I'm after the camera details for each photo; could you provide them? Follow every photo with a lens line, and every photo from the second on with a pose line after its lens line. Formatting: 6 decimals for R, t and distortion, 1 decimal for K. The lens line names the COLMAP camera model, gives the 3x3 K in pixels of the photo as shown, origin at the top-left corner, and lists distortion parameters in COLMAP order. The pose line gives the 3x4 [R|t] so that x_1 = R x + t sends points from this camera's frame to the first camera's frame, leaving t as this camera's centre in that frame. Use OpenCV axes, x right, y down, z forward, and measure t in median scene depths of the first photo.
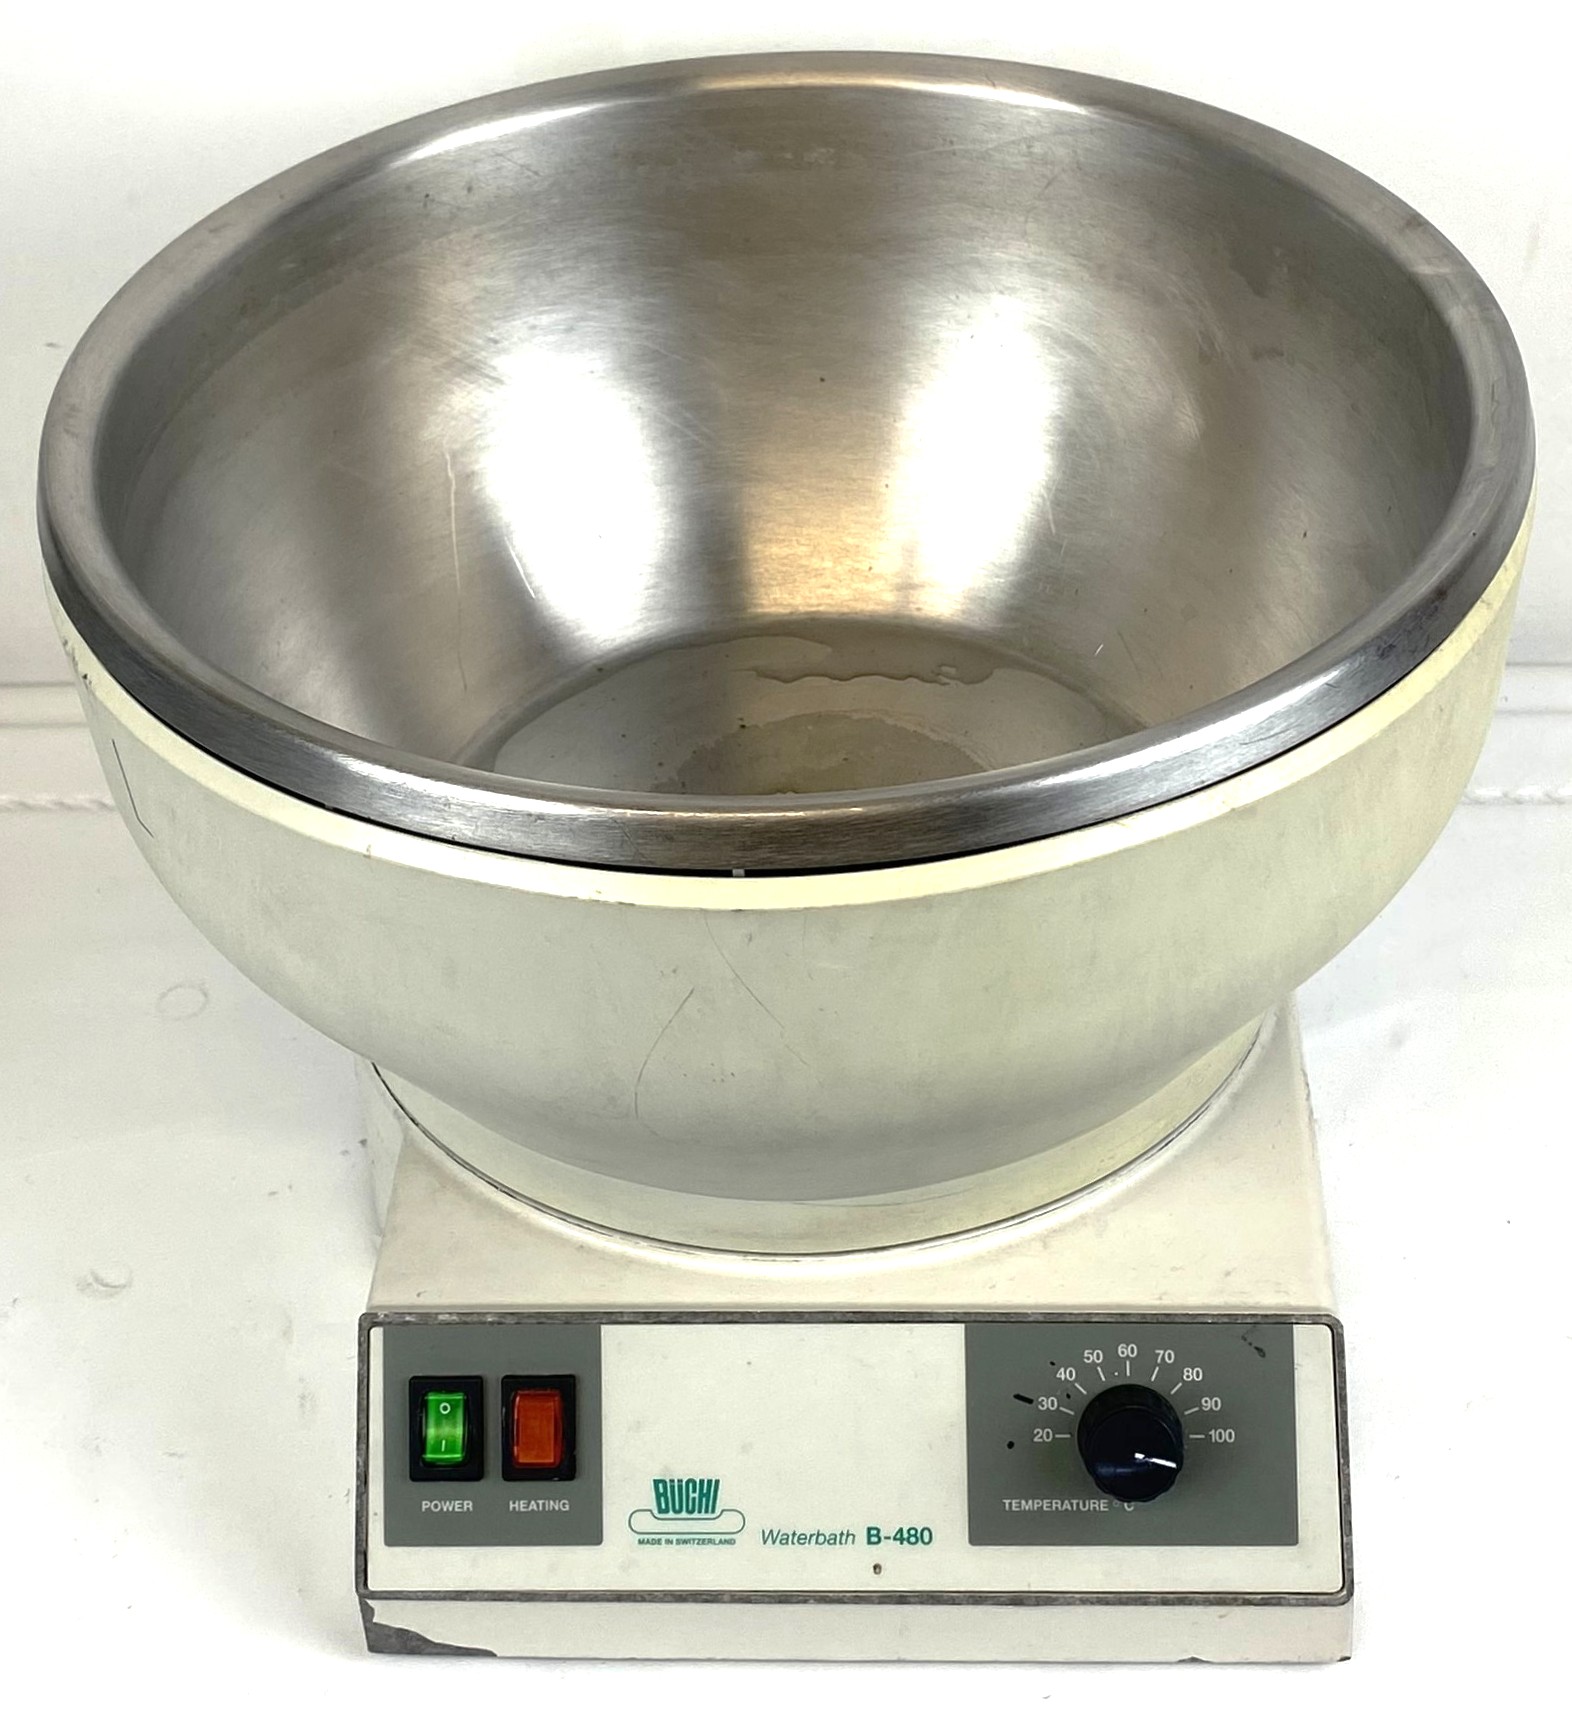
lens RADIAL K [[1786.7, 0, 786.0], [0, 1786.7, 855.5], [0, 0, 1]] dist [0.042106, -0.244451]
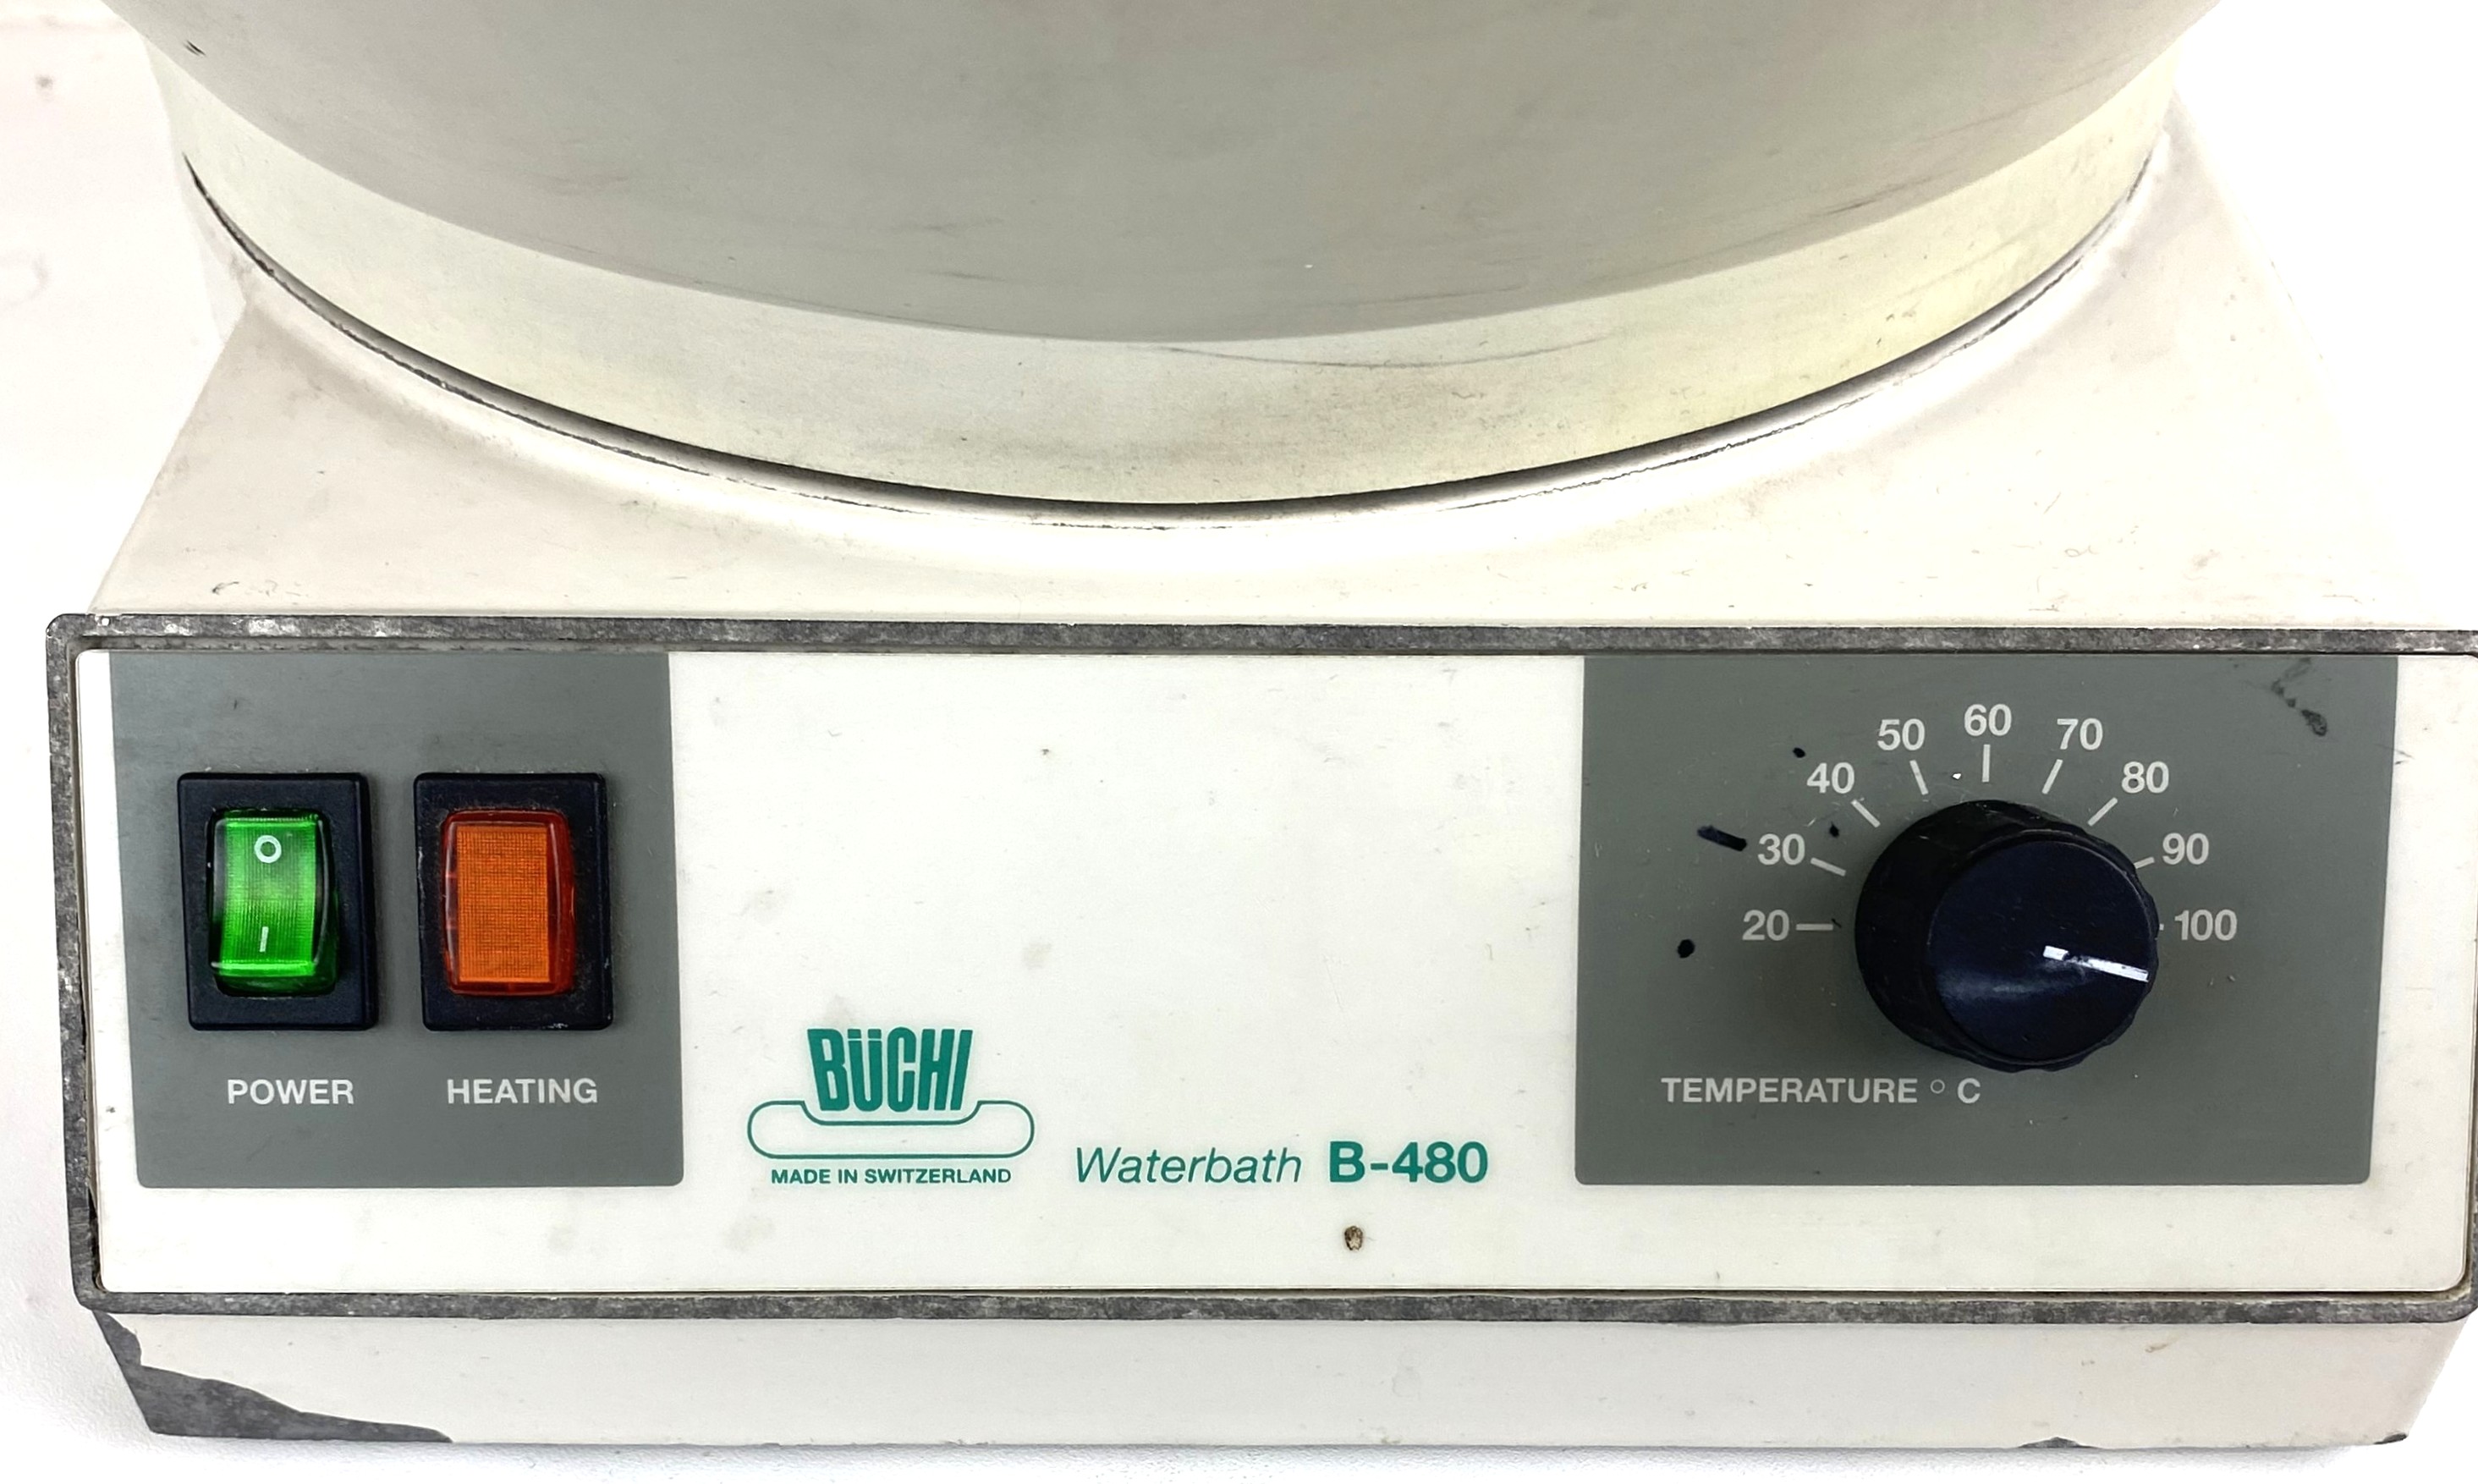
lens RADIAL K [[2862.7, 0, 1239.0], [0, 2862.7, 742.0], [0, 0, 1]] dist [0.081621, -0.619452]
pose [[0.998662, 0.006119, 0.051345, -0.010376], [-0.015898, 0.981214, 0.192269, 0.158702], [-0.049204, -0.192828, 0.979998, 0.371565]]
